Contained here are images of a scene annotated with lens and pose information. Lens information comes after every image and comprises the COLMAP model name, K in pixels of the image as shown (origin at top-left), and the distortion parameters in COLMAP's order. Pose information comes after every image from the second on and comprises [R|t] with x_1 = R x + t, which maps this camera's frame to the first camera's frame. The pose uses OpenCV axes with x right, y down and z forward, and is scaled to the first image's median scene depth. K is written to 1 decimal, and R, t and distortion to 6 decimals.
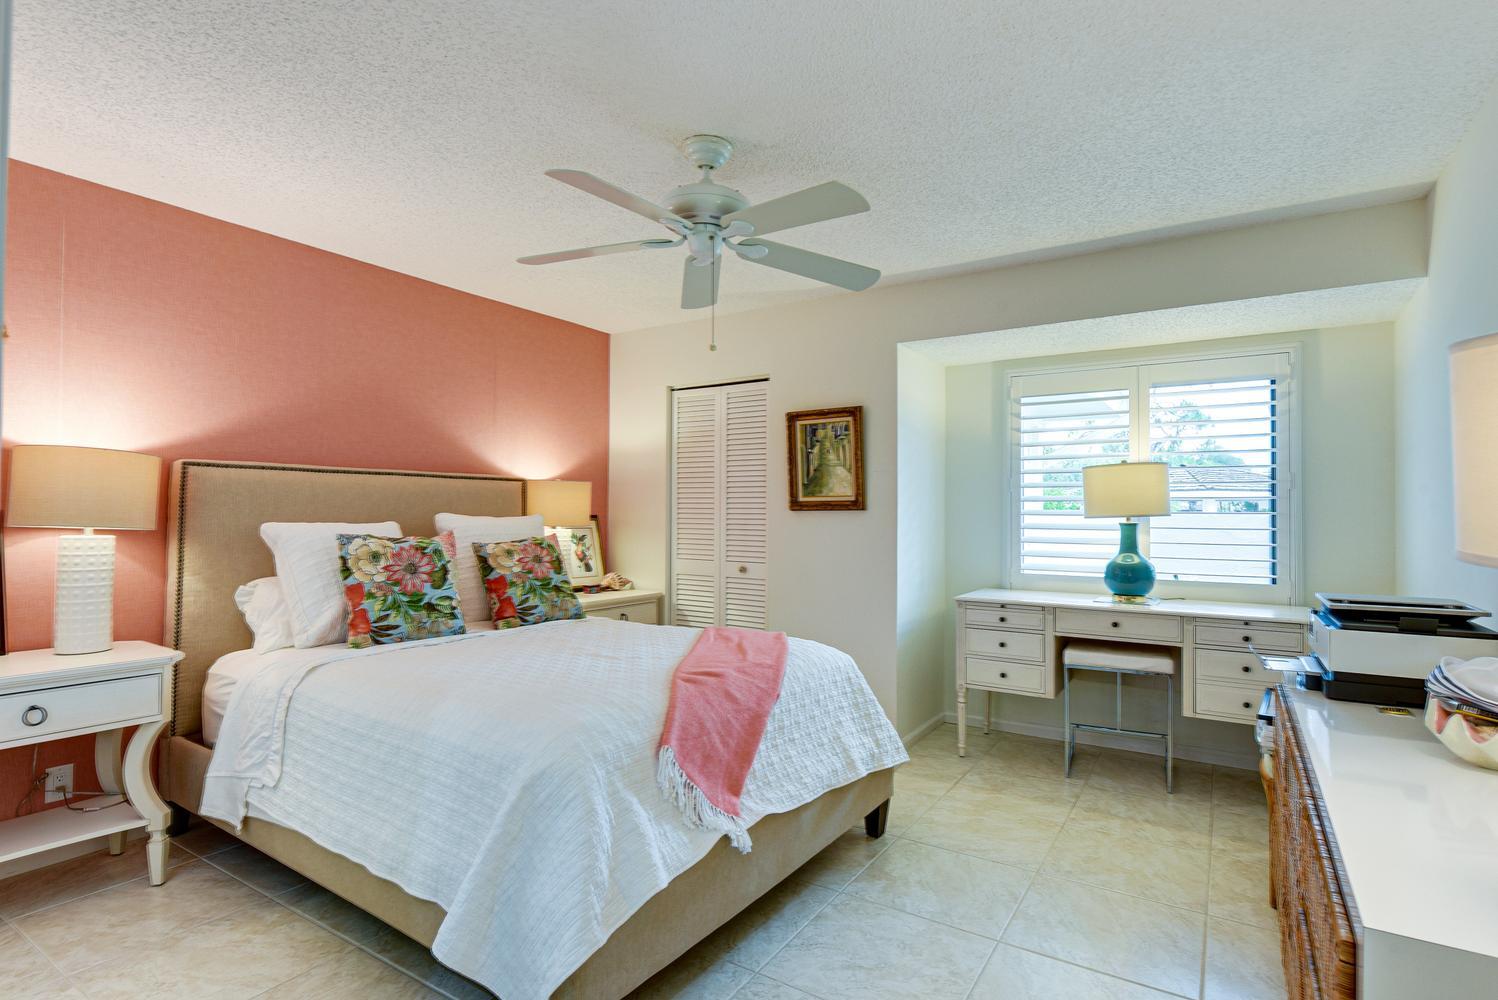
lens RADIAL K [[750.8, 0, 750.2], [0, 750.8, 501.5], [0, 0, 1]] dist [0.004559, -0.000675]
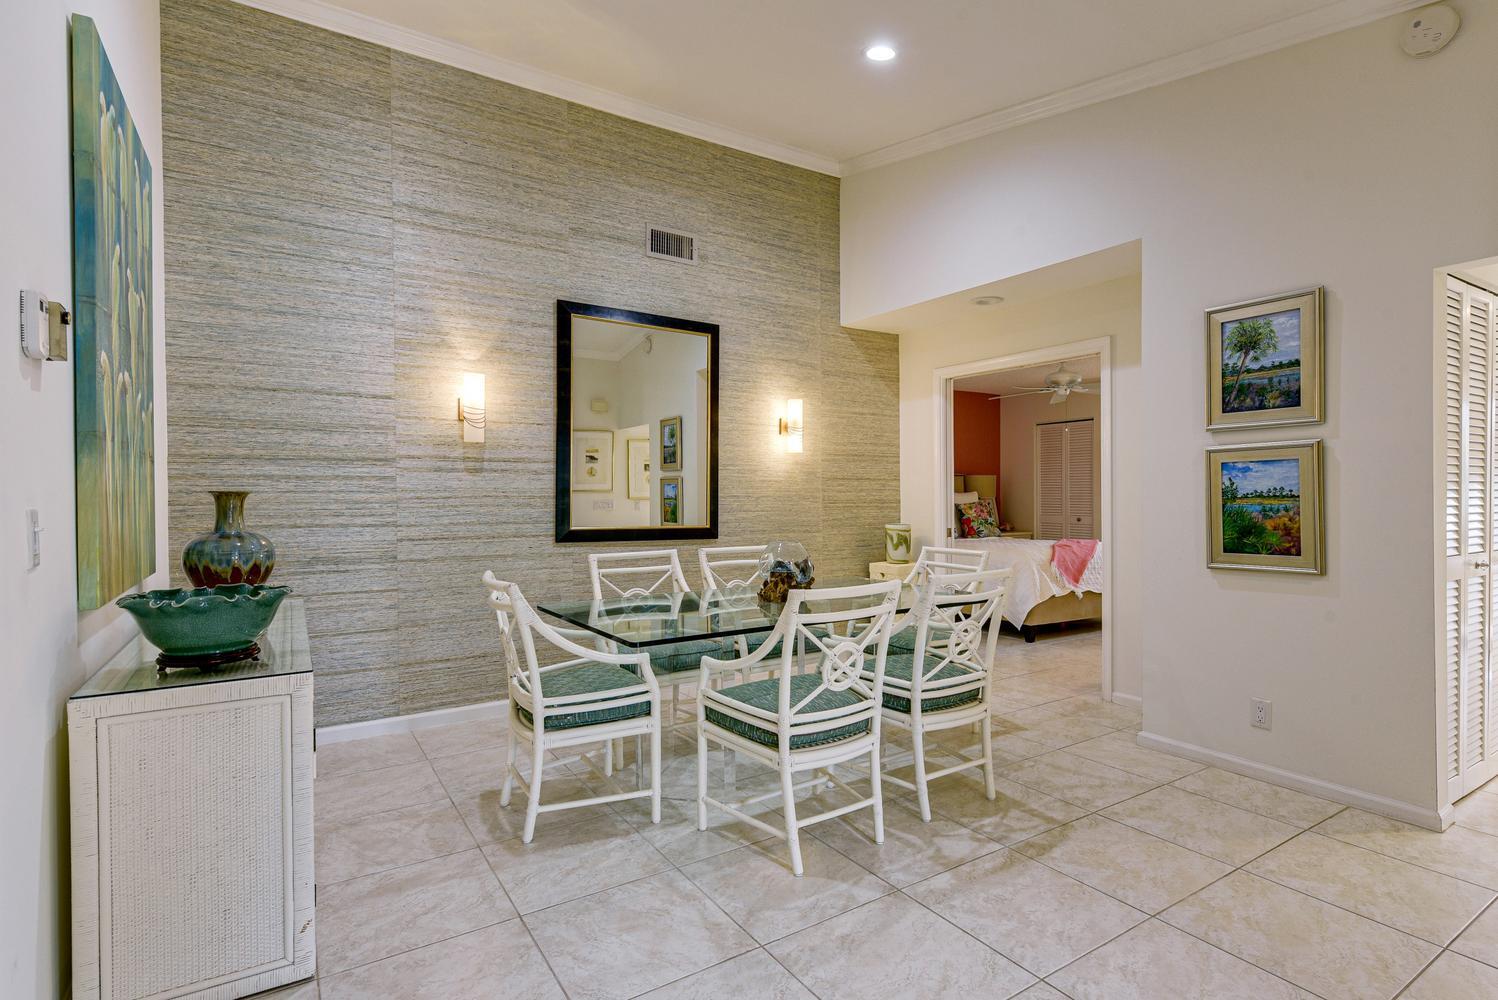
lens RADIAL K [[750.8, 0, 750.7], [0, 750.8, 497.2], [0, 0, 1]] dist [0.004559, -0.000675]
pose [[0.912444, -0.009220, -0.409099, 0.024482], [0.018123, 0.999676, 0.017891, -0.033425], [0.408801, -0.023739, 0.912315, -2.321594]]
